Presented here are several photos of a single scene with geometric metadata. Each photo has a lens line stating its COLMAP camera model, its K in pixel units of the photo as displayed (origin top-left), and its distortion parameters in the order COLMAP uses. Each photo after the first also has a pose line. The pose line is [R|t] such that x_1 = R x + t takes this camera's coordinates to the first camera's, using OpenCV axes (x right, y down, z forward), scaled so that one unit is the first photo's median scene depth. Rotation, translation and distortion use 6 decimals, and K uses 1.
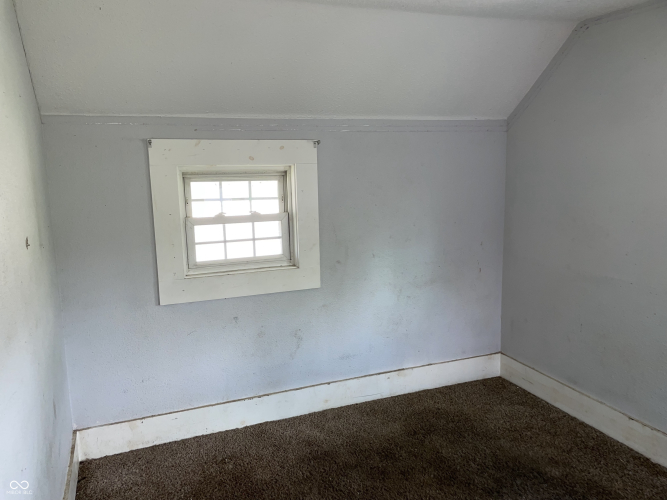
lens RADIAL K [[478.6, 0, 333.5], [0, 478.6, 250.0], [0, 0, 1]] dist [0.095763, -0.122914]
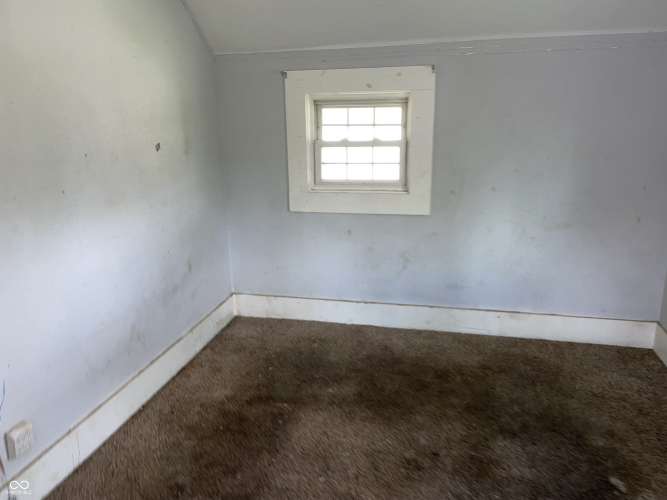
lens RADIAL K [[478.6, 0, 333.5], [0, 478.6, 250.0], [0, 0, 1]] dist [0.095763, -0.122914]
pose [[0.841955, 0.158686, -0.515684, 0.360261], [-0.086724, 0.983147, 0.160939, 0.003726], [0.532532, -0.090781, 0.841527, 0.010783]]
